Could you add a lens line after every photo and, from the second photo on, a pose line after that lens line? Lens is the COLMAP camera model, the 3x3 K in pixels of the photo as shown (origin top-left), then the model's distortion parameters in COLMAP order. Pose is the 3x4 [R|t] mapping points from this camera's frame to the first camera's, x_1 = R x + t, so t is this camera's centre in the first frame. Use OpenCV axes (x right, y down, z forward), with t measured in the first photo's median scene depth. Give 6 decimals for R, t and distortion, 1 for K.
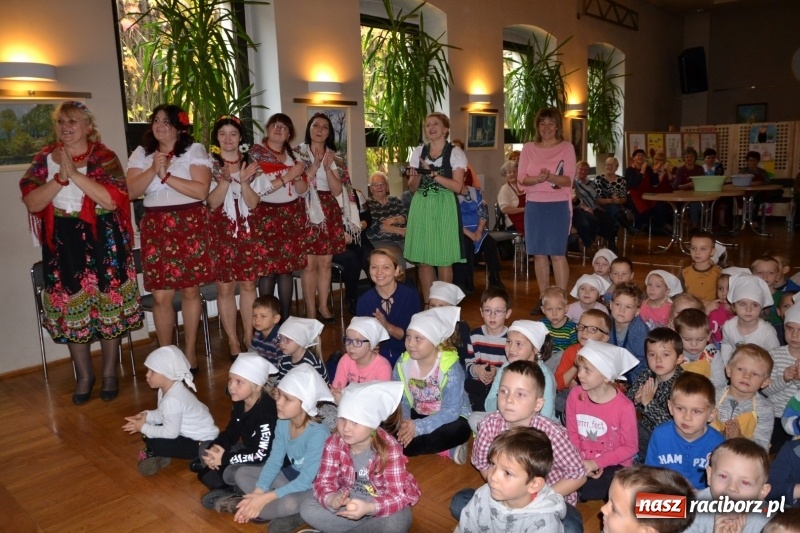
lens RADIAL K [[606.8, 0, 400.0], [0, 606.8, 266.5], [0, 0, 1]] dist [-0.091989, 0.054416]
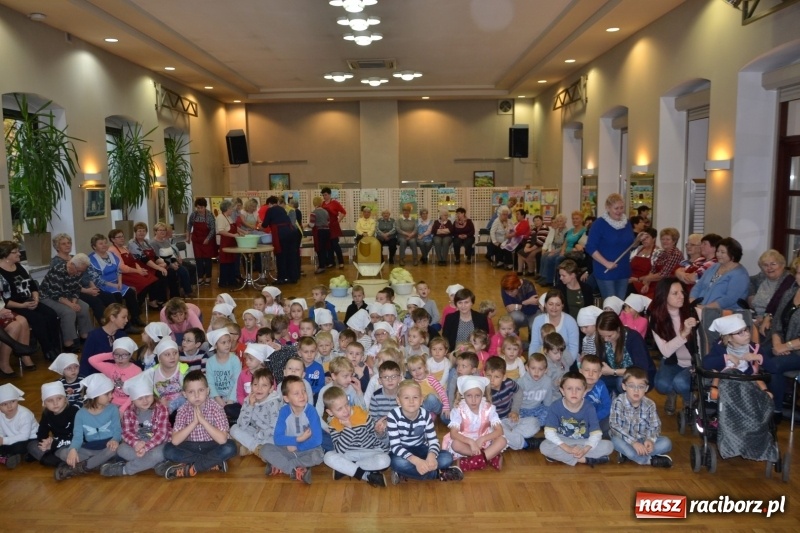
lens RADIAL K [[606.8, 0, 400.0], [0, 606.8, 266.5], [0, 0, 1]] dist [-0.091989, 0.054416]
pose [[0.733022, -0.076431, 0.675897, -0.152691], [0.133980, 0.990424, -0.033306, 0.012980], [-0.666880, 0.114971, 0.736243, -0.167940]]
